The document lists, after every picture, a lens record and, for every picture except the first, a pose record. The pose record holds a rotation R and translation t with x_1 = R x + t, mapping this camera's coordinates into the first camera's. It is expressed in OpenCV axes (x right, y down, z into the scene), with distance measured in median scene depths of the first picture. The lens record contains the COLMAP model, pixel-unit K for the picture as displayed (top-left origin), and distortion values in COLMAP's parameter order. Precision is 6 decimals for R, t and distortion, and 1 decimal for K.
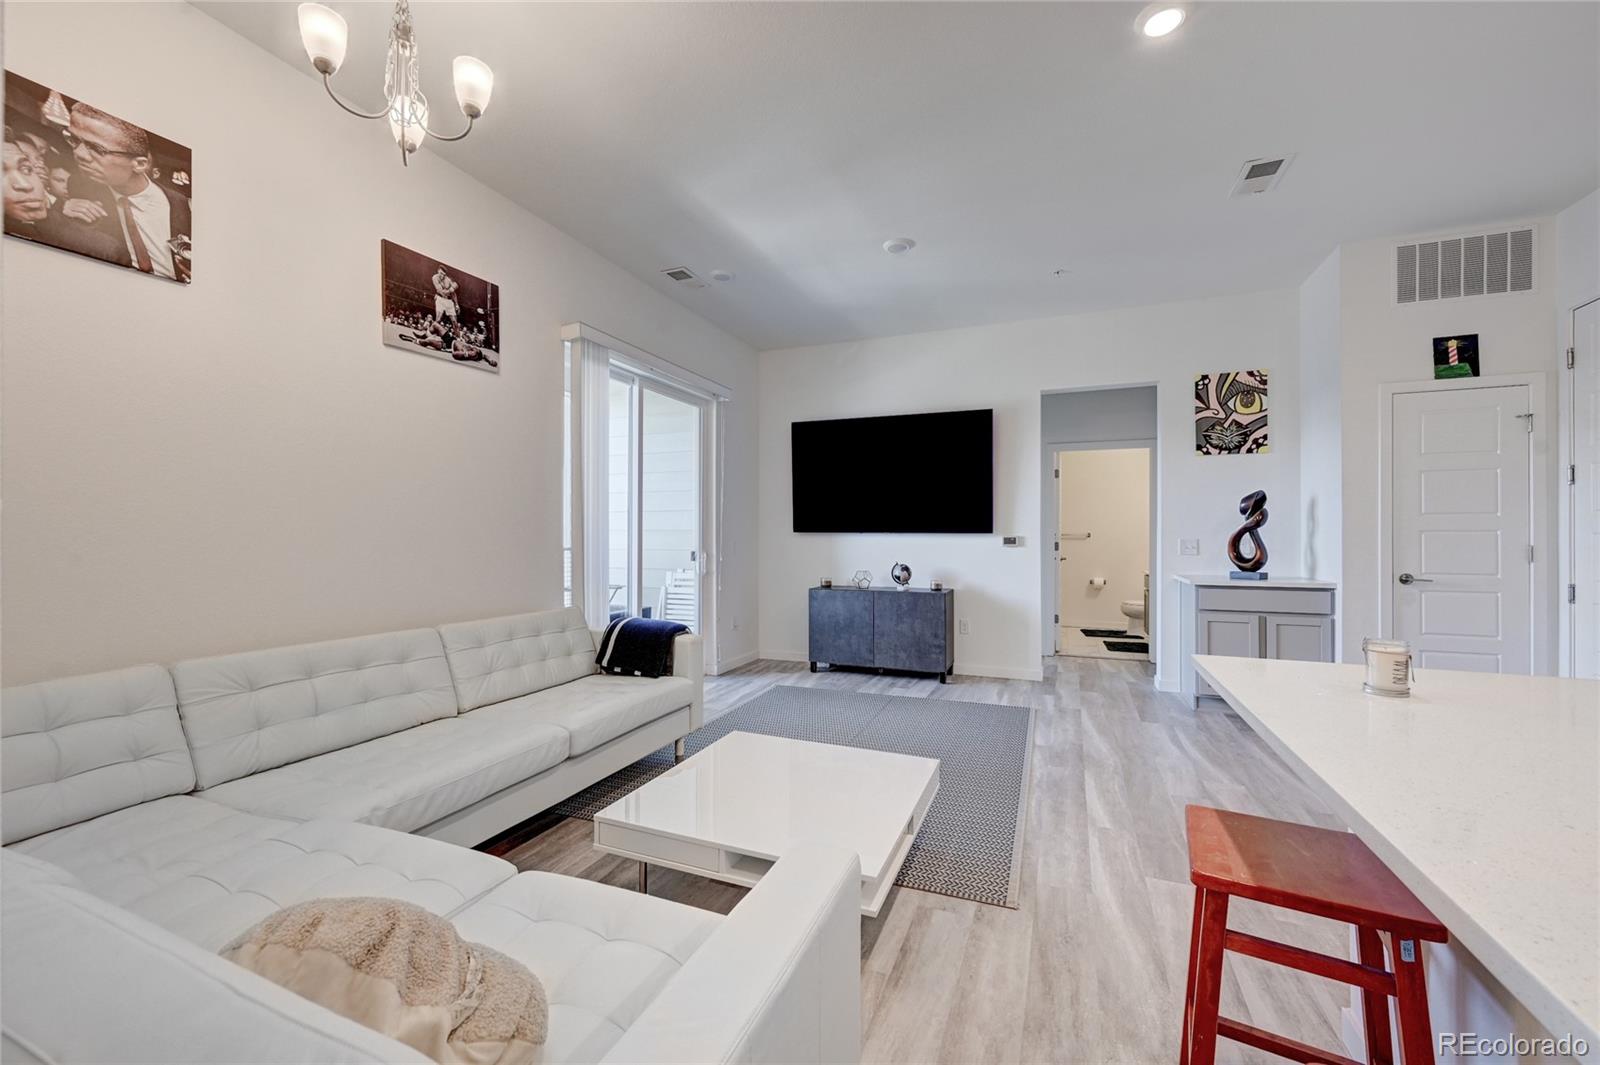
lens RADIAL K [[635.6, 0, 815.8], [0, 635.6, 532.3], [0, 0, 1]] dist [0.001306, 0.000976]
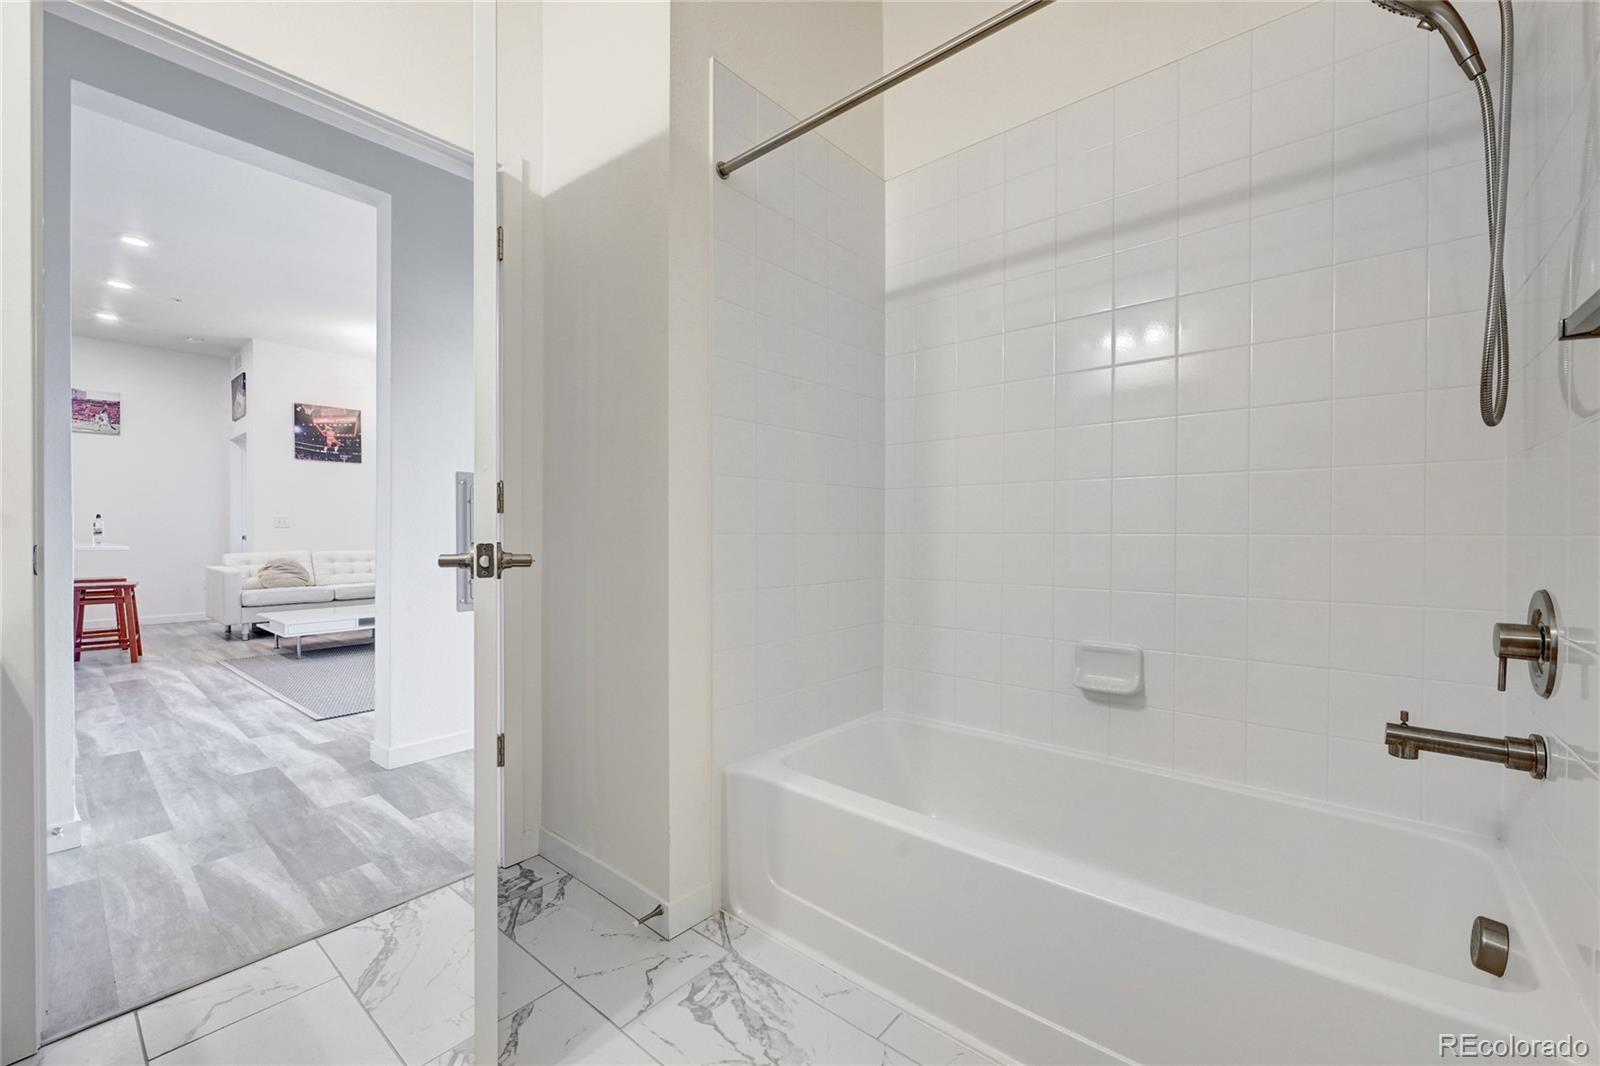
lens RADIAL K [[603.9, 0, 801.5], [0, 603.9, 541.2], [0, 0, 1]] dist [-0.015773, 0.000494]
pose [[-0.281866, 0.014953, -0.959337, 0.961556], [0.001137, 0.999883, 0.015251, 0.056079], [0.959453, 0.003208, -0.281850, 1.952043]]
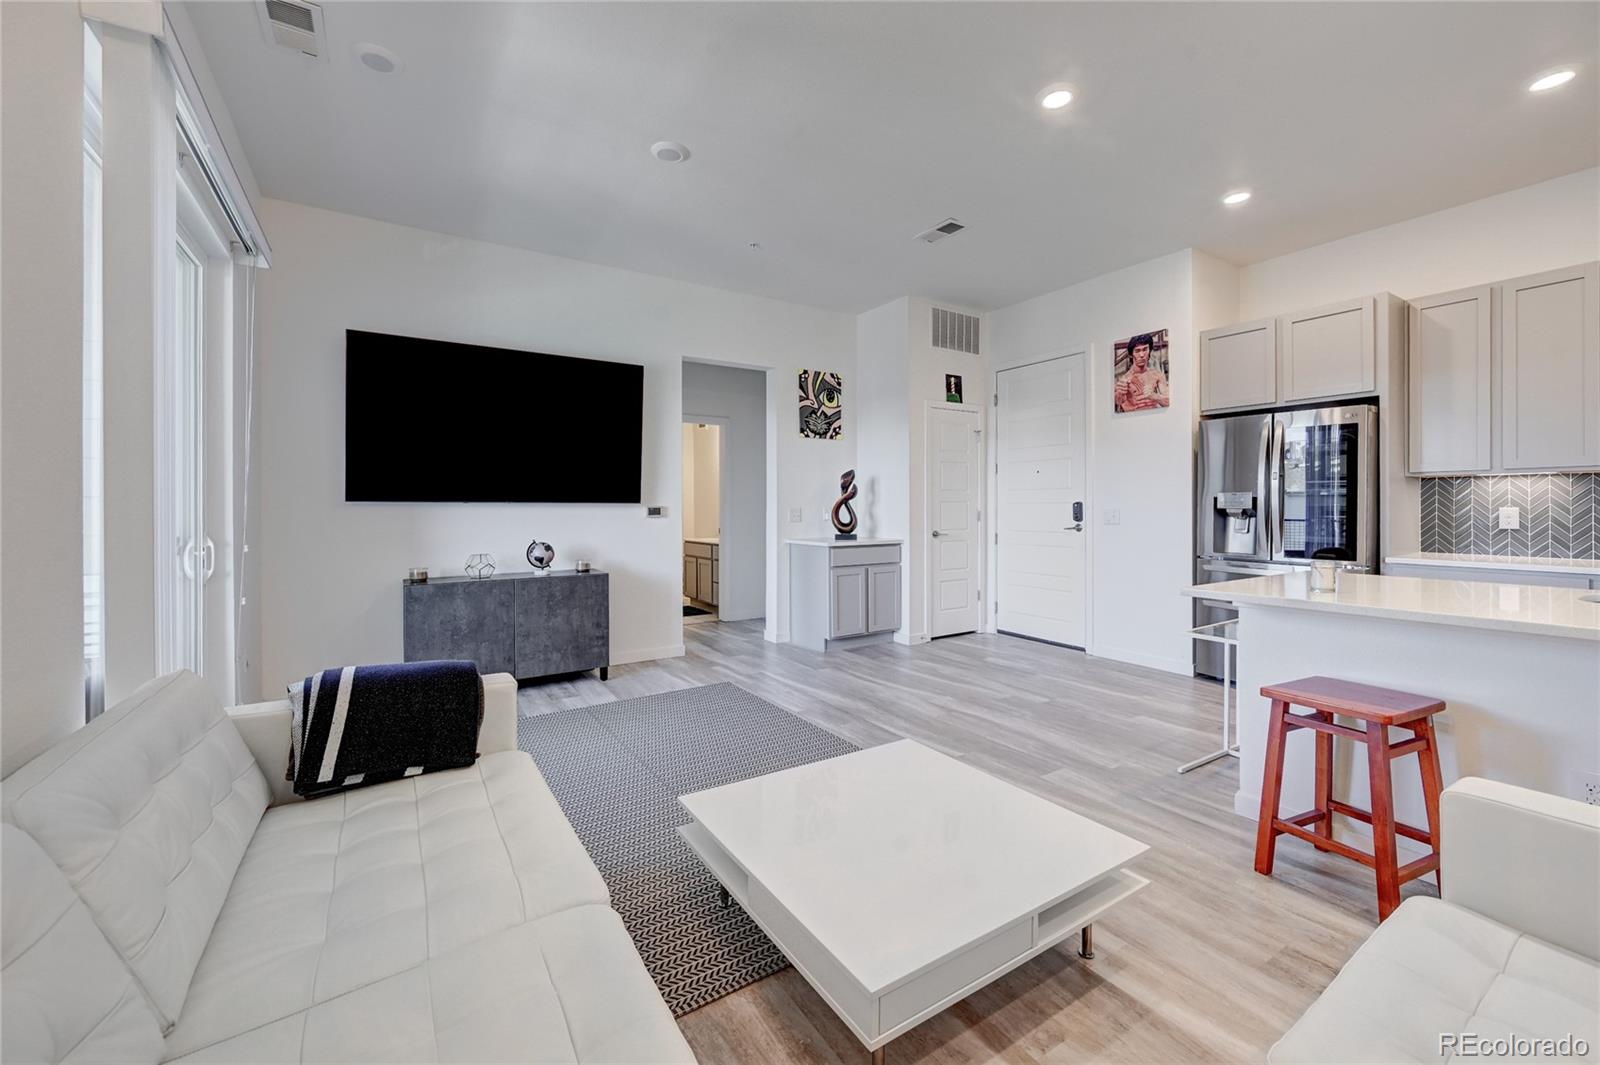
lens RADIAL K [[635.6, 0, 809.0], [0, 635.6, 509.8], [0, 0, 1]] dist [0.001306, 0.000976]
pose [[0.578223, -0.007059, 0.815848, -0.440702], [0.001159, 0.999969, 0.007831, 0.005506], [-0.815878, -0.003583, 0.578213, 0.378837]]
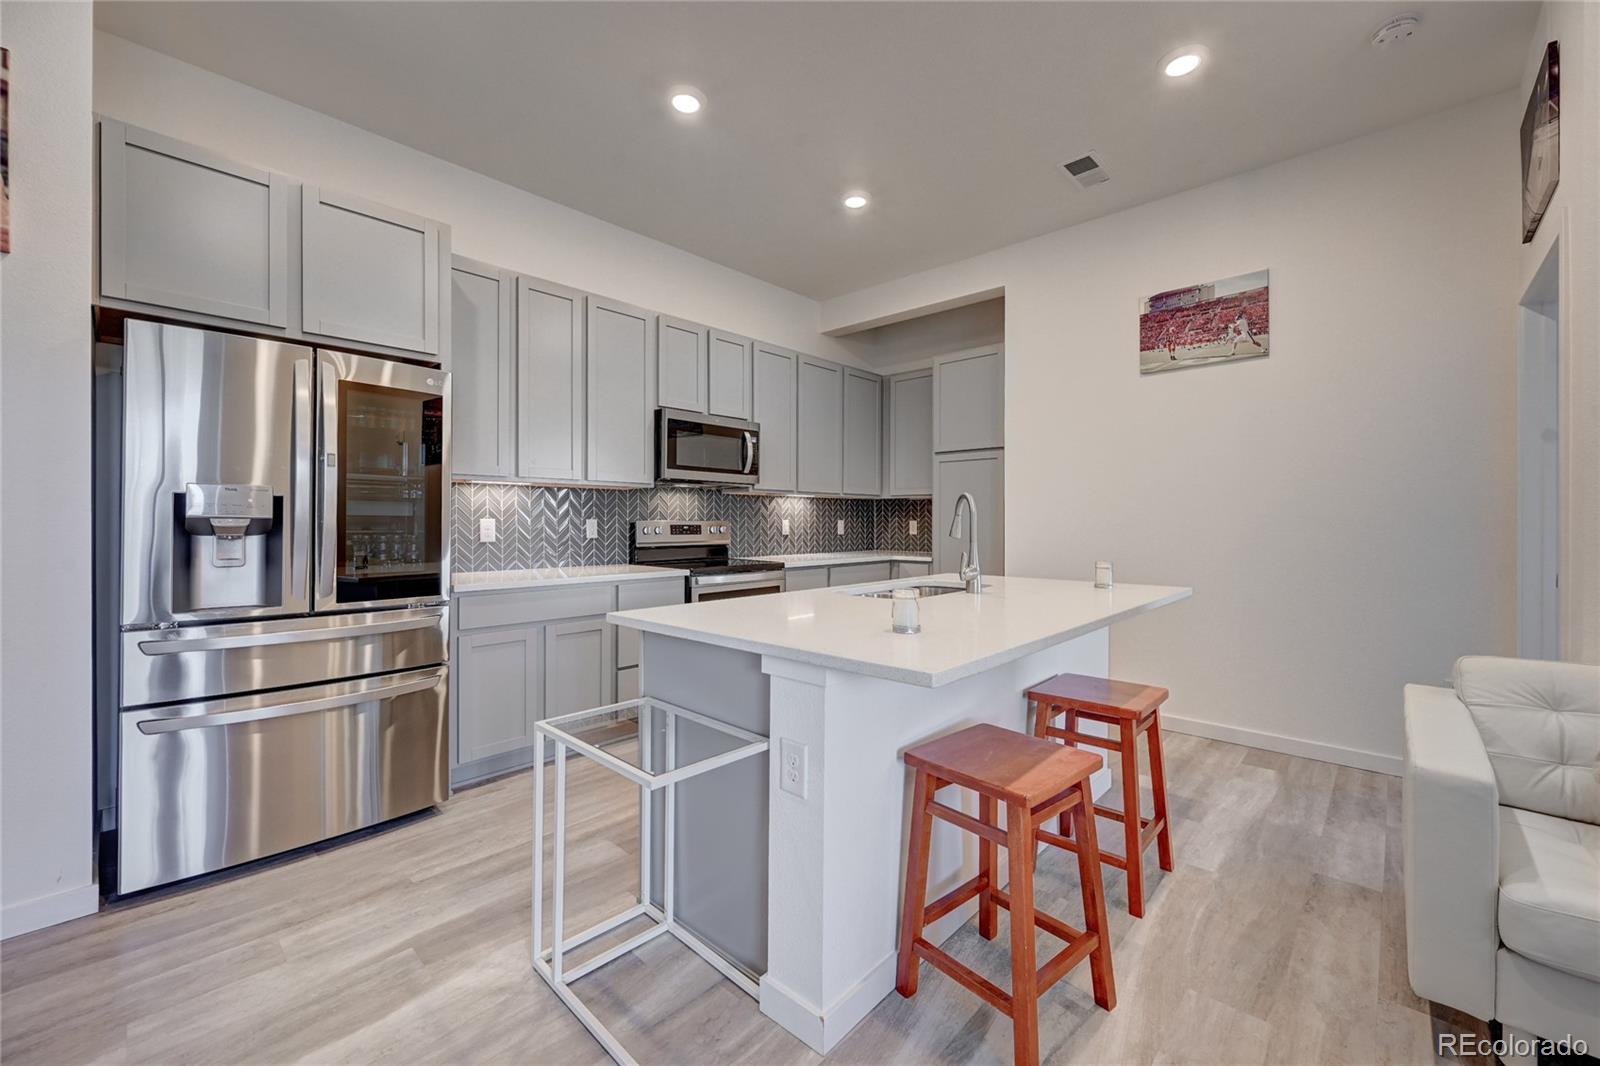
lens RADIAL K [[635.4, 0, 810.7], [0, 635.4, 528.2], [0, 0, 1]] dist [-0.000070, -0.000068]
pose [[-0.934365, -0.007113, 0.356247, 0.207643], [-0.004279, 0.999953, 0.008743, 0.014238], [-0.356292, 0.006645, -0.934351, 0.733081]]
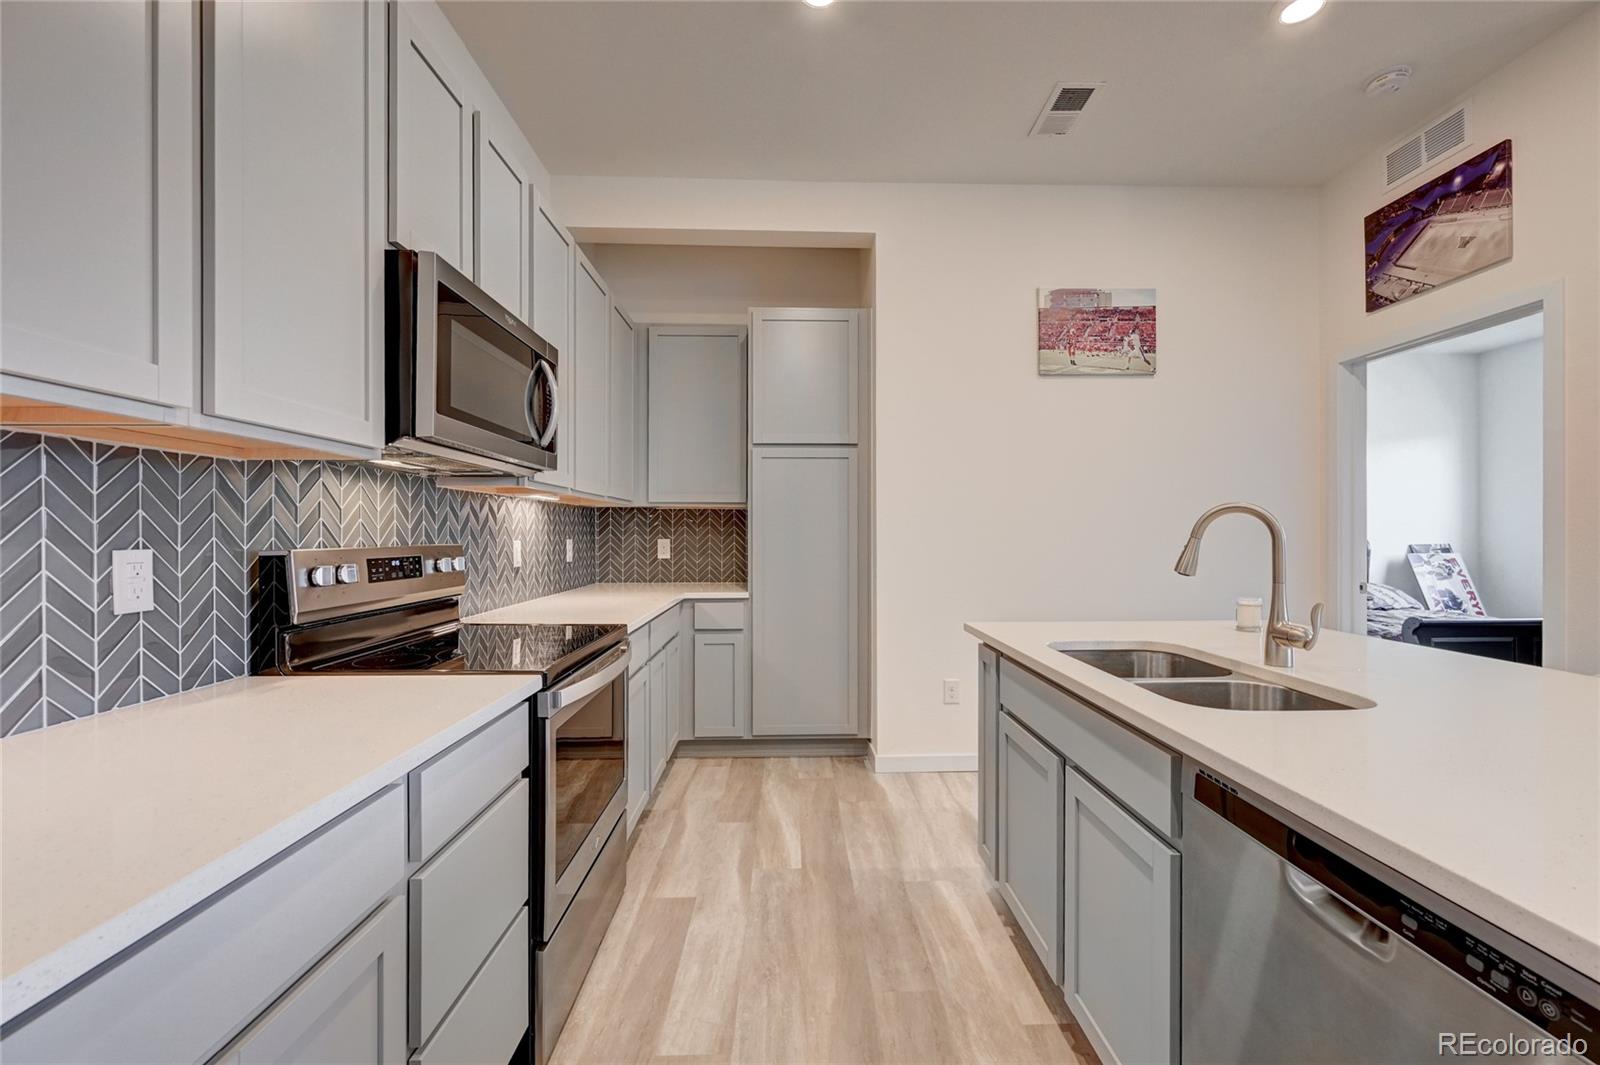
lens RADIAL K [[635.6, 0, 793.4], [0, 635.6, 531.8], [0, 0, 1]] dist [0.001306, 0.000976]
pose [[-0.921570, -0.001942, -0.388207, 0.709536], [0.000834, 0.999975, -0.006983, 0.004396], [0.388211, -0.006759, -0.921546, 0.324247]]
